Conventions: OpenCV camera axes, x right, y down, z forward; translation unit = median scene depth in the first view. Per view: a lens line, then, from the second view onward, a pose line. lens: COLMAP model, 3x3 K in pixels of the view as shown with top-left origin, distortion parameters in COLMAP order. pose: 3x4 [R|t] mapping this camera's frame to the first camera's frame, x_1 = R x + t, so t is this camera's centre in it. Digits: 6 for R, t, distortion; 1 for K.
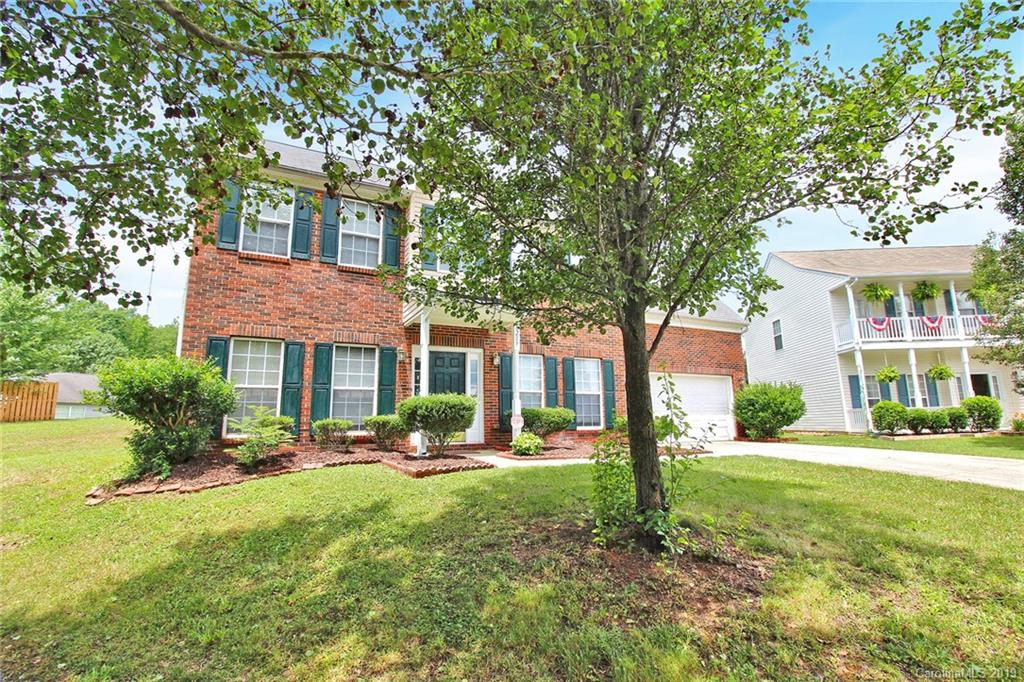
lens RADIAL K [[478.4, 0, 513.3], [0, 478.4, 335.2], [0, 0, 1]] dist [-0.038349, -0.000177]
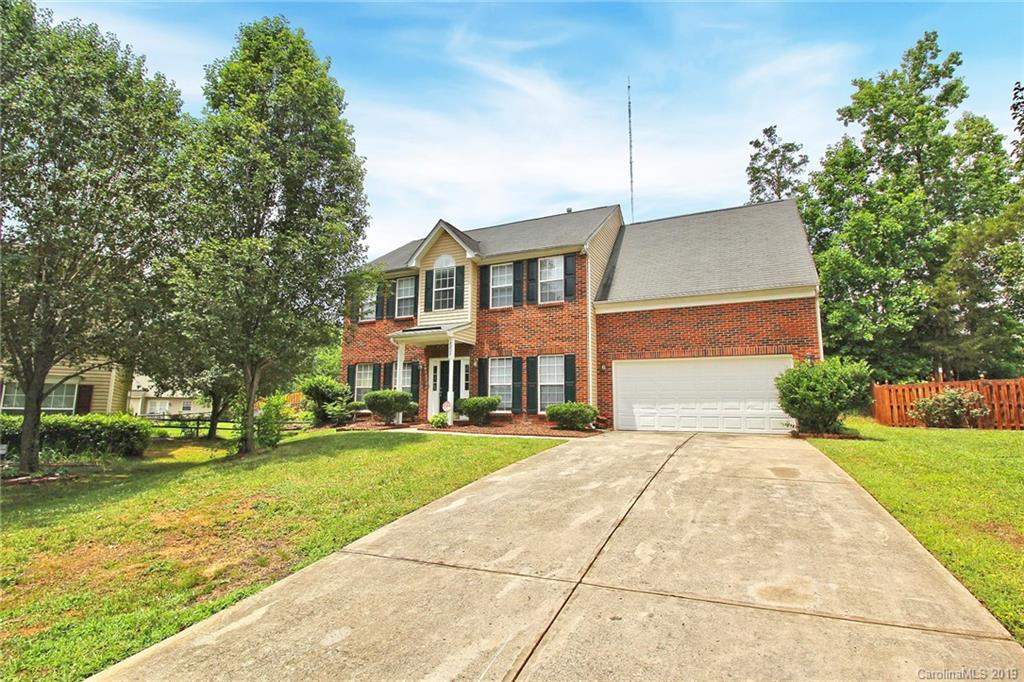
lens RADIAL K [[478.4, 0, 513.3], [0, 478.4, 335.2], [0, 0, 1]] dist [-0.038349, -0.000177]
pose [[0.619888, -0.109196, -0.777056, 1.108877], [0.125018, 0.991365, -0.039580, 0.036840], [0.774667, -0.072611, 0.628186, 0.176598]]
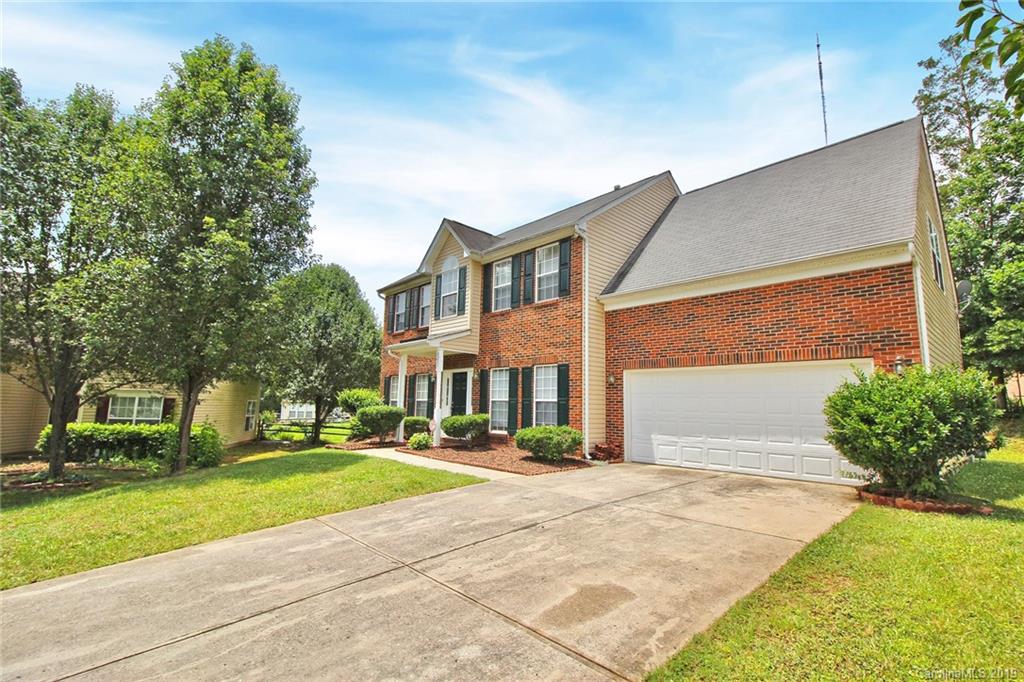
lens RADIAL K [[471.4, 0, 517.2], [0, 471.4, 339.0], [0, 0, 1]] dist [-0.034542, -0.000359]
pose [[0.292932, -0.127514, -0.947592, 1.136384], [0.140940, 0.985999, -0.089113, 0.078702], [0.945688, -0.107450, 0.306803, 0.689439]]
